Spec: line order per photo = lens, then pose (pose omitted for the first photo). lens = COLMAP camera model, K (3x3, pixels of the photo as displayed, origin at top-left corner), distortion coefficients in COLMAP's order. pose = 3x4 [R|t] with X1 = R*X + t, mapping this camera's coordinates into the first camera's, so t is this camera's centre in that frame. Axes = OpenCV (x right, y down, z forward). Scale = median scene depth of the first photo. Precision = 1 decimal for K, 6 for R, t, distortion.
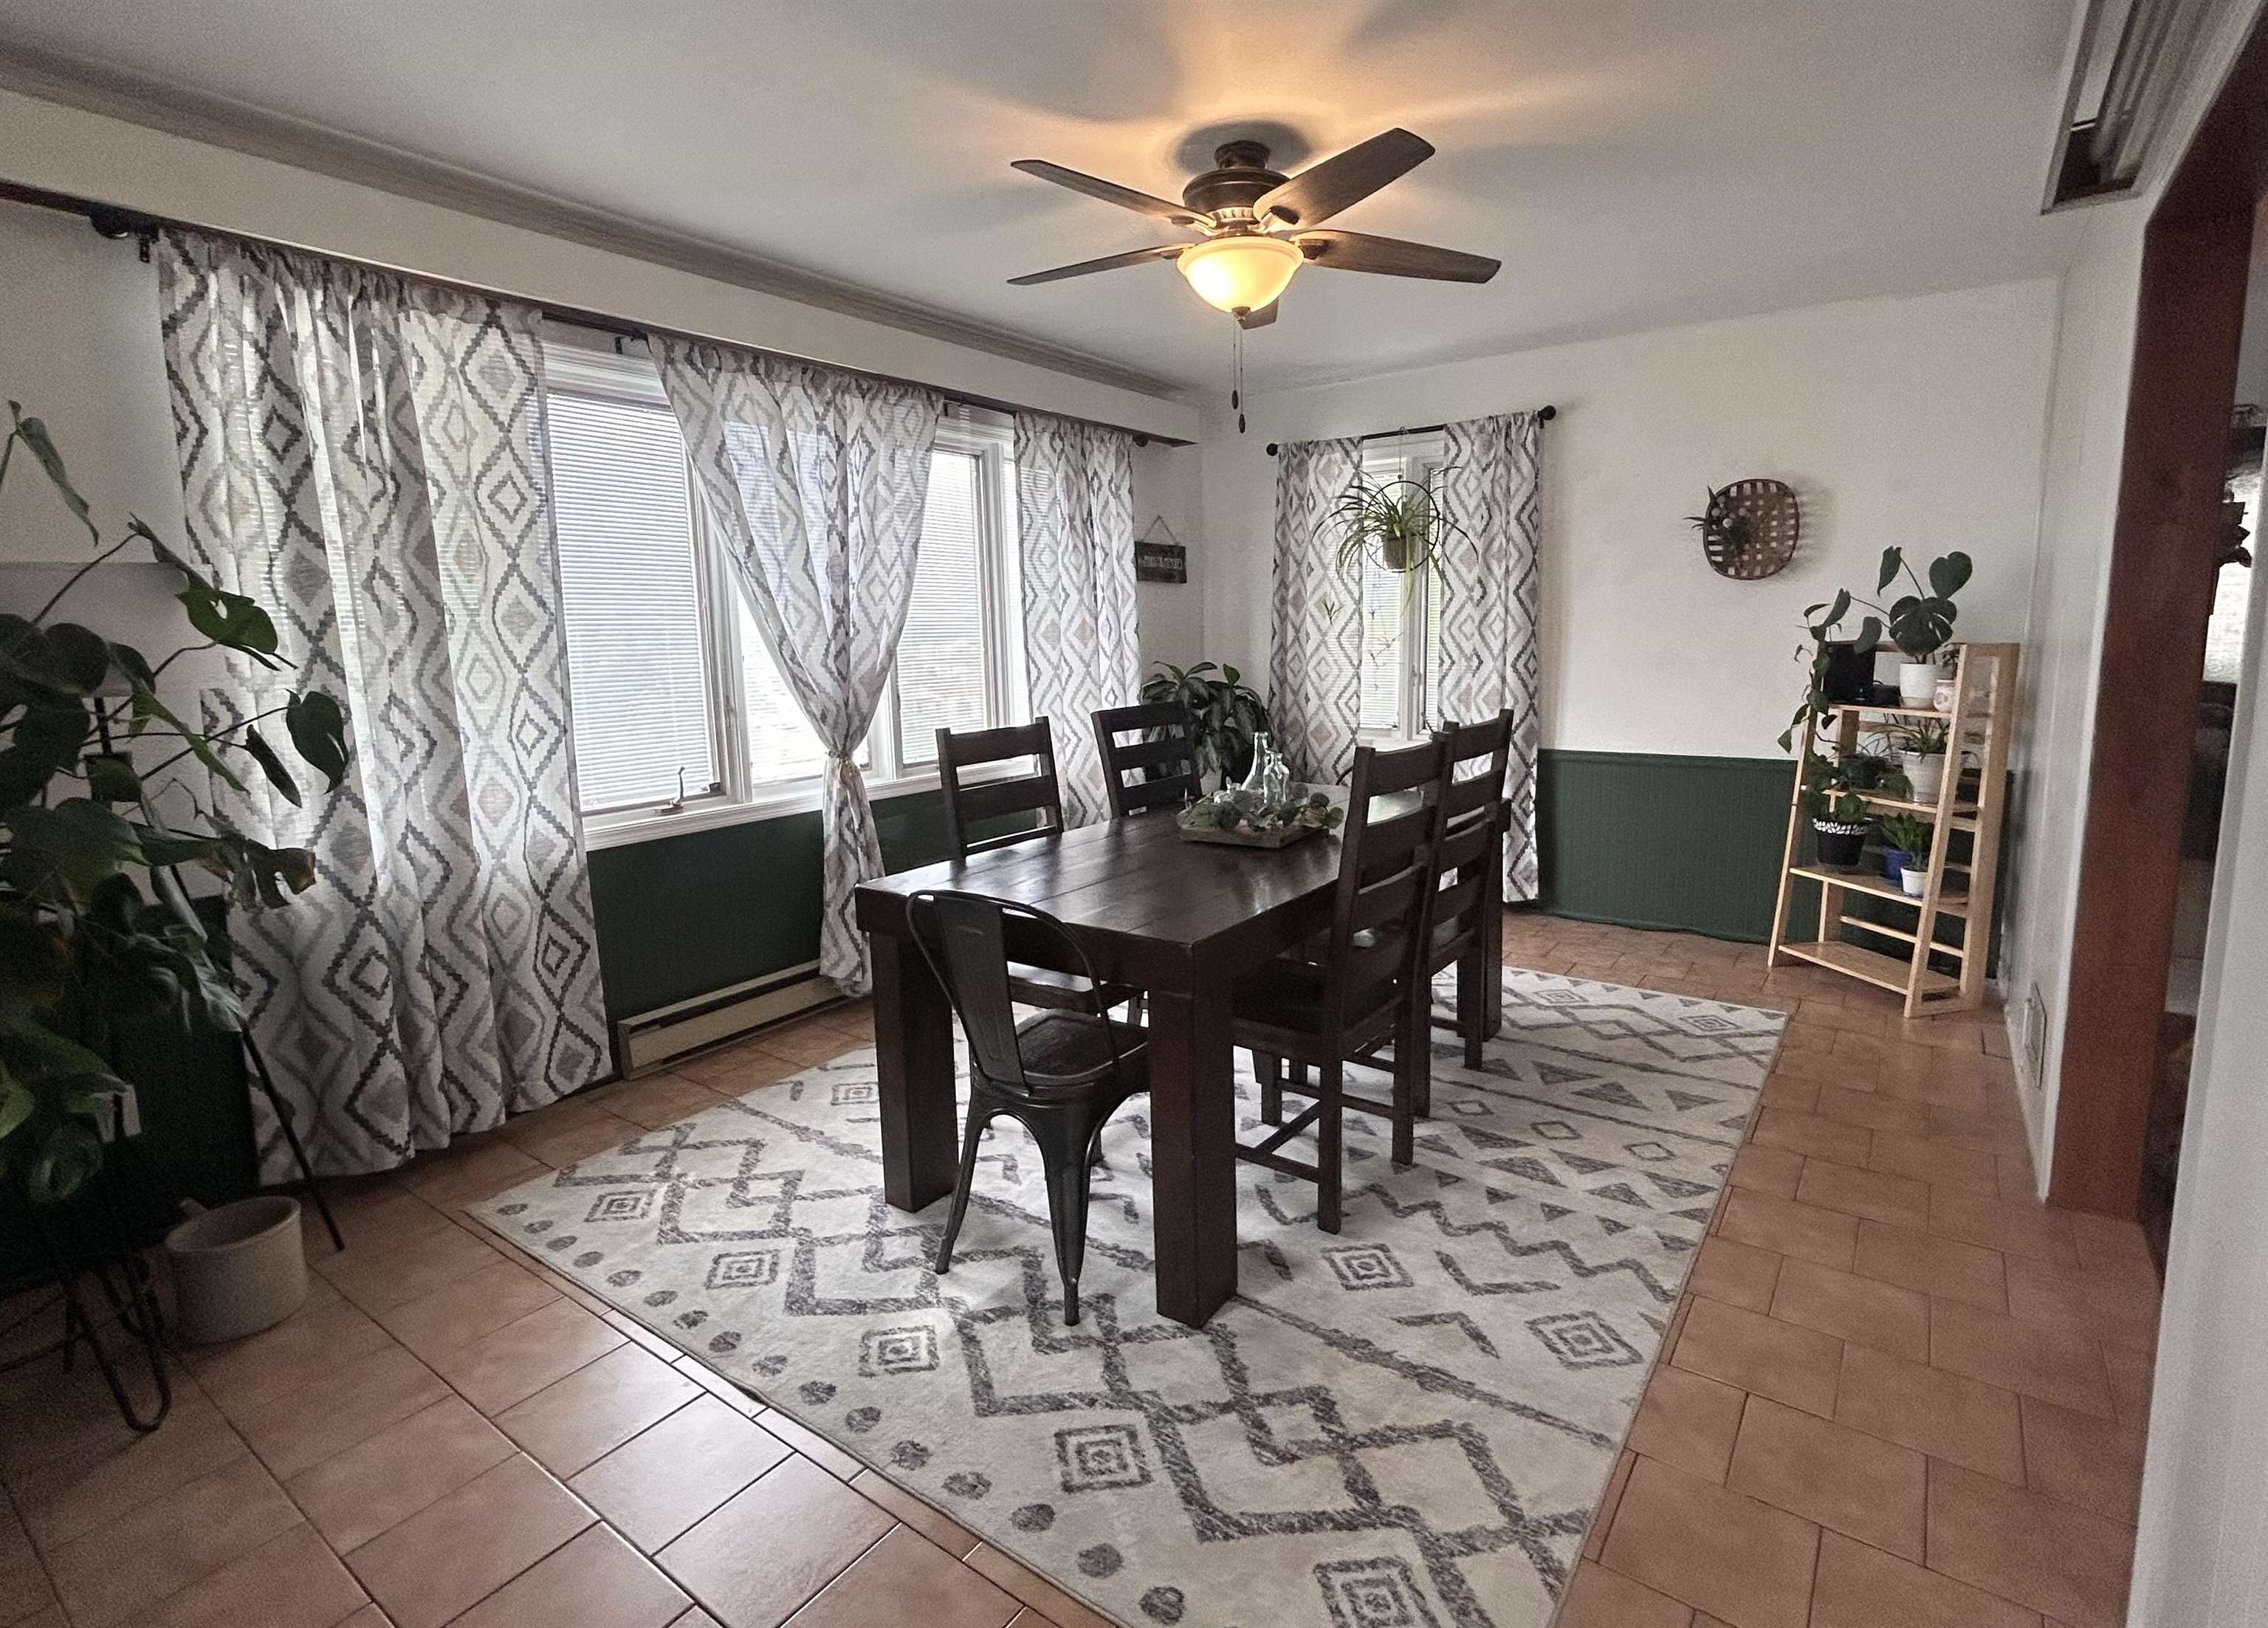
lens RADIAL K [[1100.0, 0, 1130.7], [0, 1100.0, 795.7], [0, 0, 1]] dist [-0.011641, 0.001218]
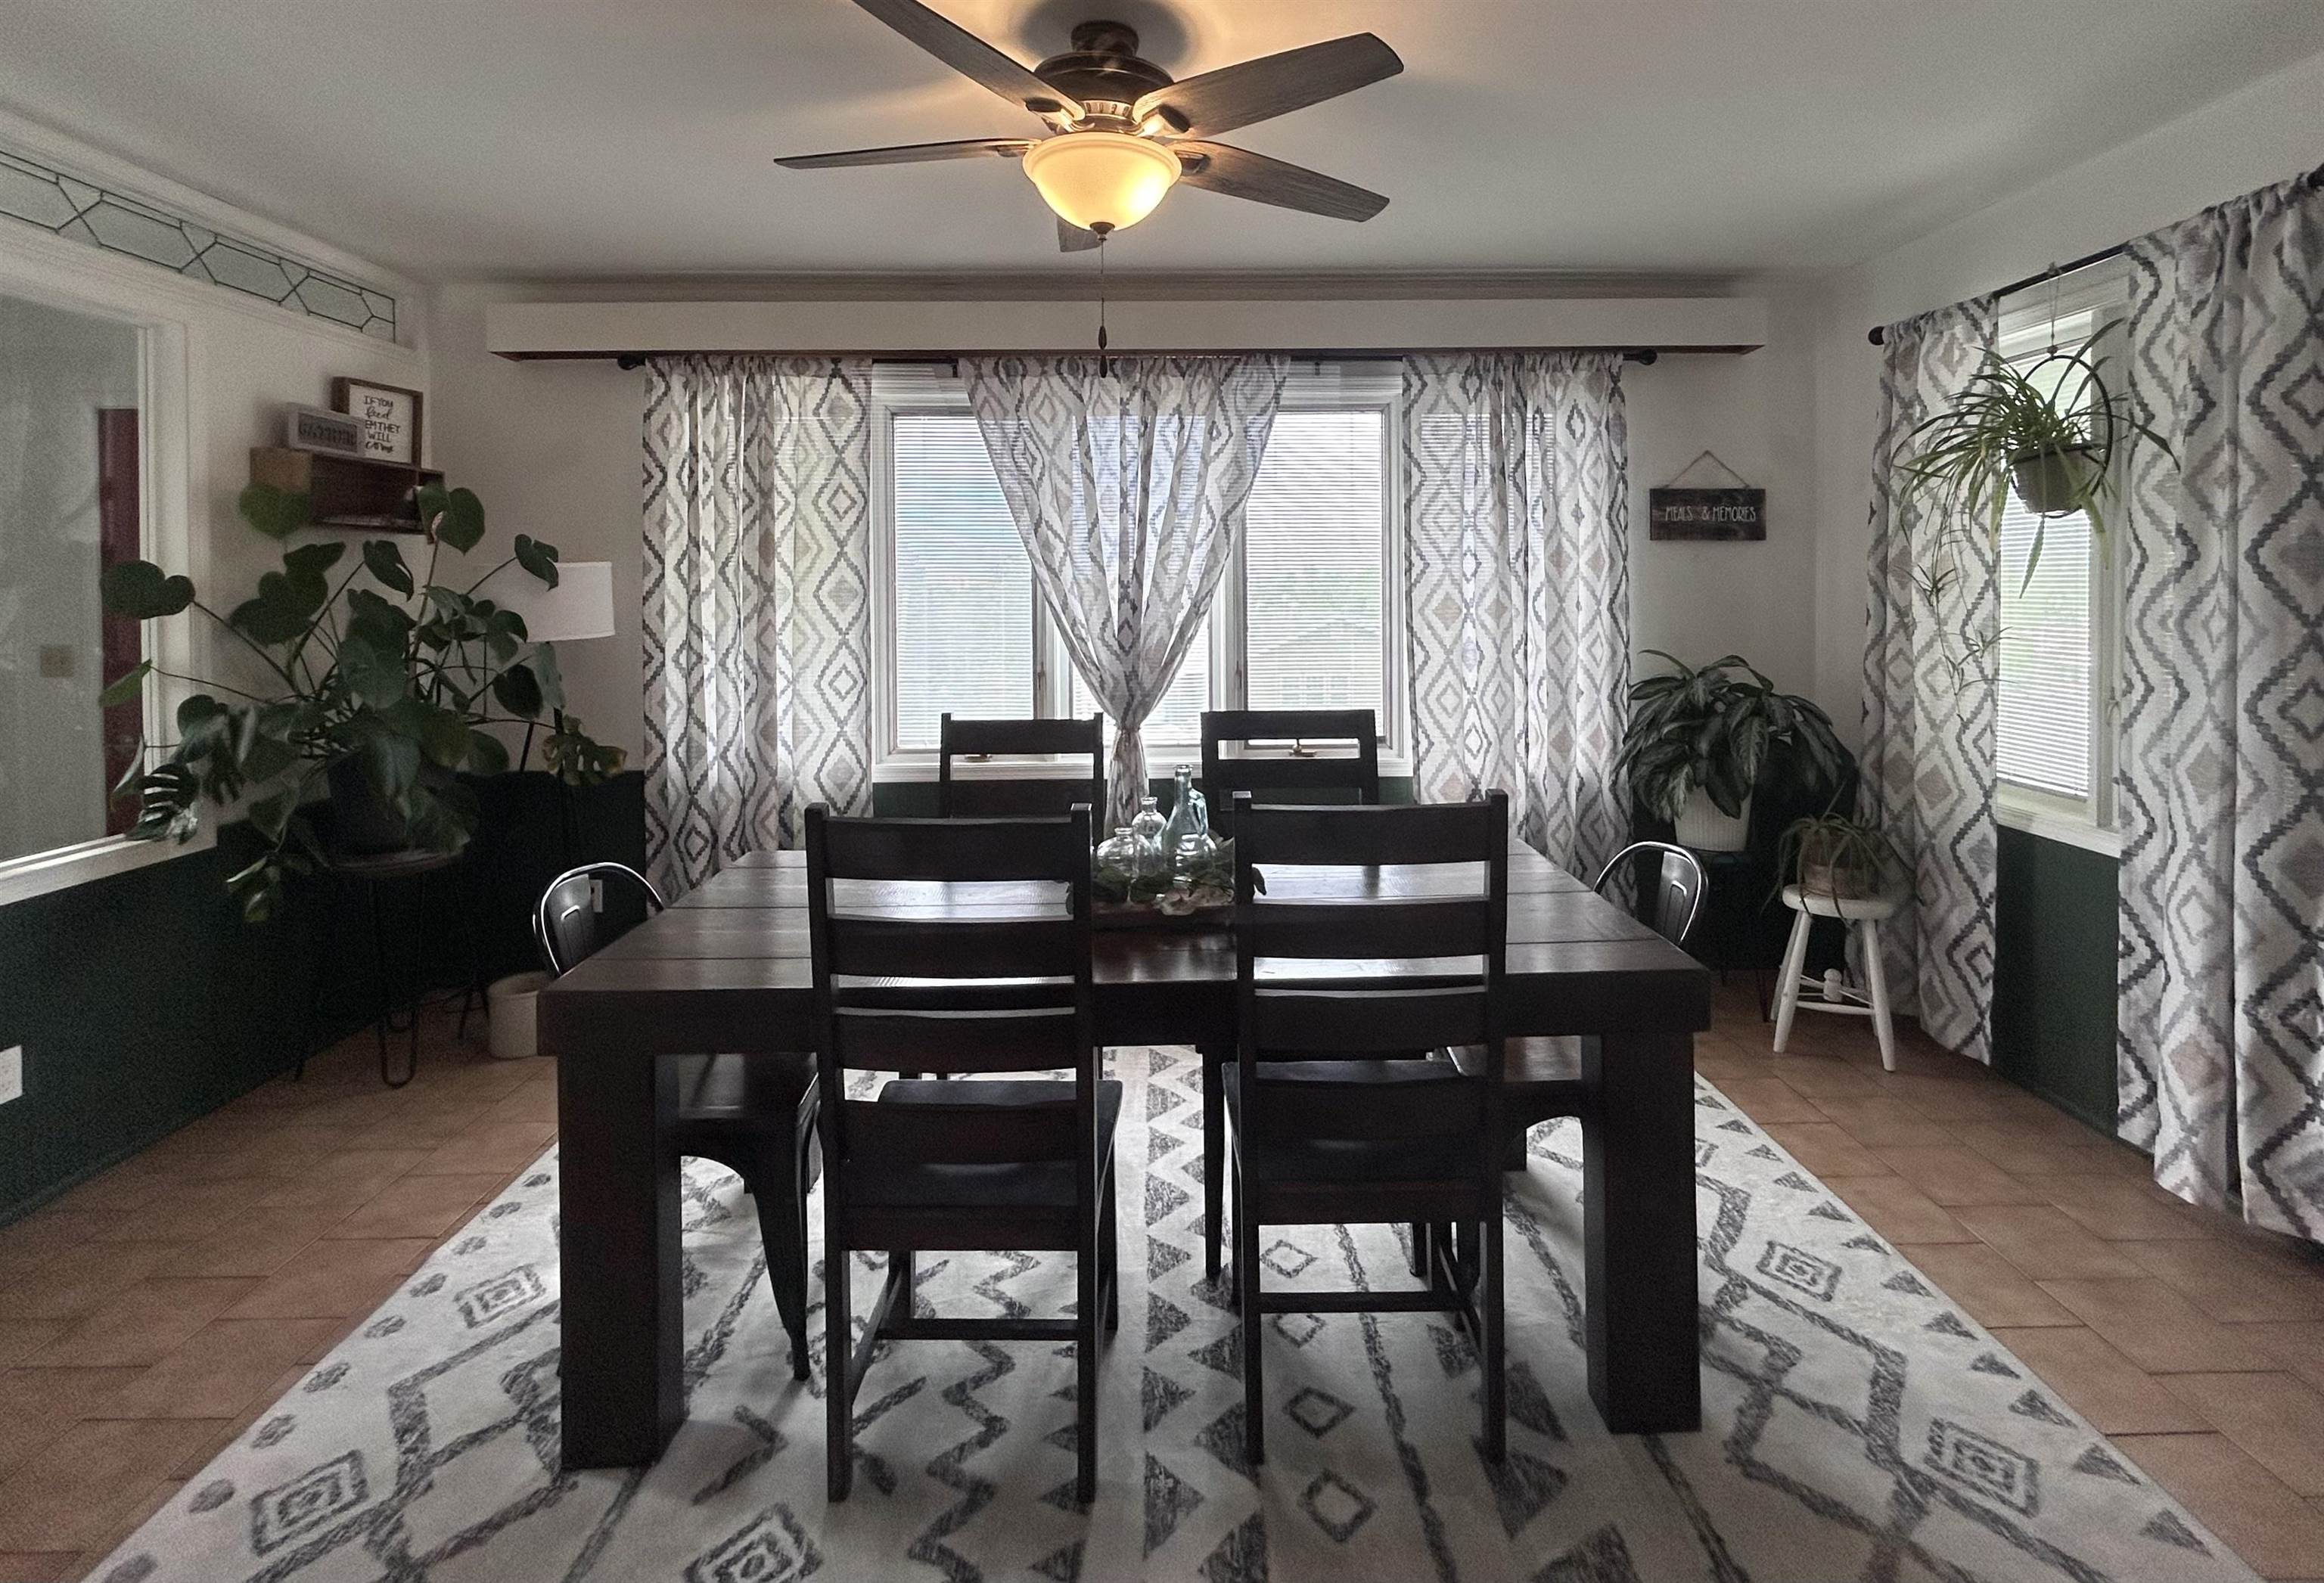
lens RADIAL K [[1053.9, 0, 1126.1], [0, 1053.9, 606.4], [0, 0, 1]] dist [-0.005784, 0.002865]
pose [[0.599158, 0.028425, -0.800126, 0.425778], [-0.124052, 0.990597, -0.057703, -0.077425], [0.790962, 0.133830, 0.597050, 0.351060]]
